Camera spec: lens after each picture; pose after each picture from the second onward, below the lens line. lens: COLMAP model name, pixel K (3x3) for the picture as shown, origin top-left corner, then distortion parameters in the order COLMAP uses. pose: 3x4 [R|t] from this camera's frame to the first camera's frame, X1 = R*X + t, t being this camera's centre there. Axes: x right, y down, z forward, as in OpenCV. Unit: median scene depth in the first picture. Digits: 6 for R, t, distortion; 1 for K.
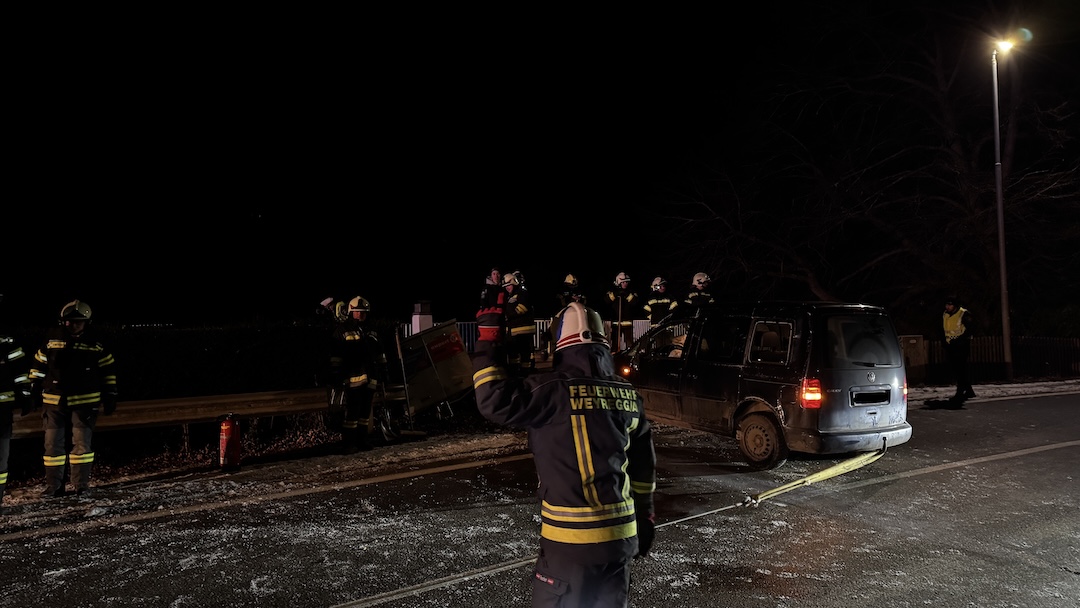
lens RADIAL K [[763.9, 0, 540.0], [0, 763.9, 304.0], [0, 0, 1]] dist [0.189010, -0.300421]
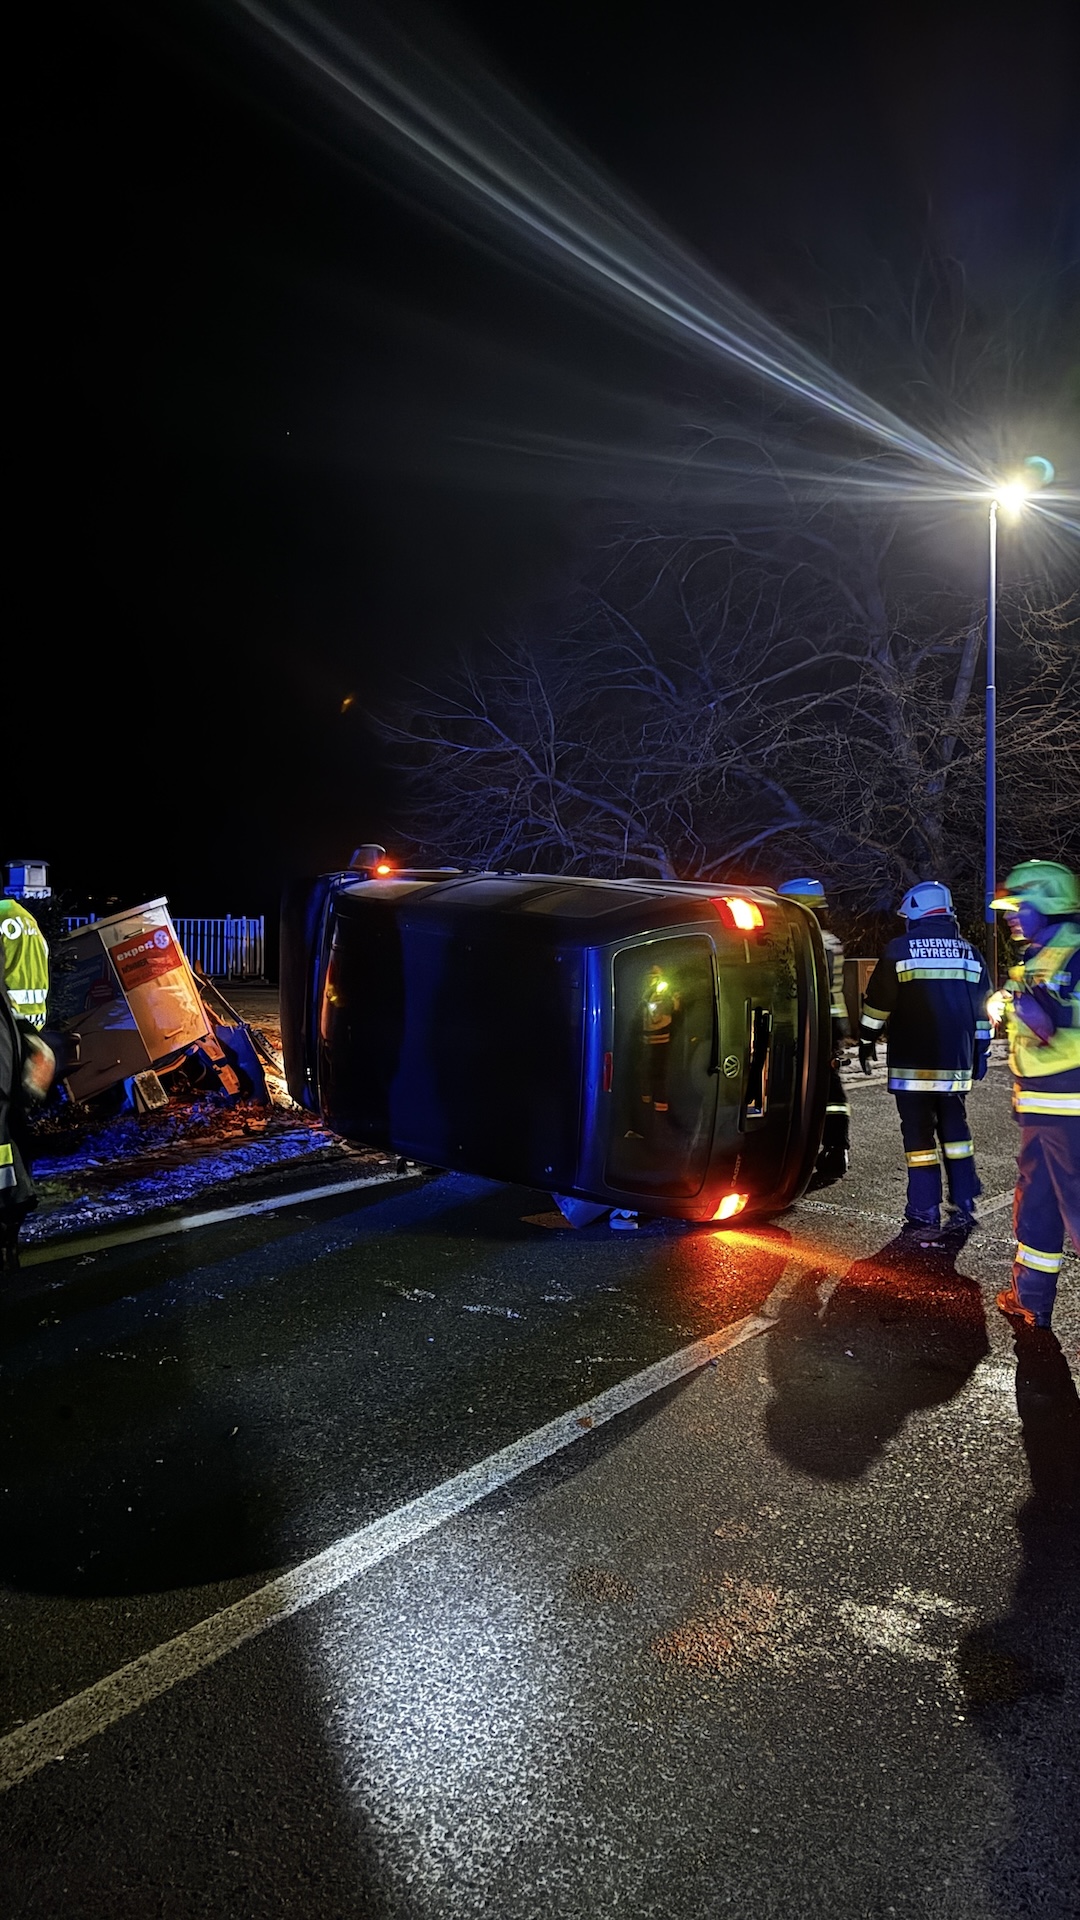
lens RADIAL K [[1358.1, 0, 543.0], [0, 1358.1, 955.7], [0, 0, 1]] dist [0.189010, -0.300421]
pose [[0.937545, 0.021572, 0.347195, -0.098969], [-0.032892, 0.999101, 0.026744, 0.013195], [-0.346306, -0.036494, 0.937412, 0.064926]]
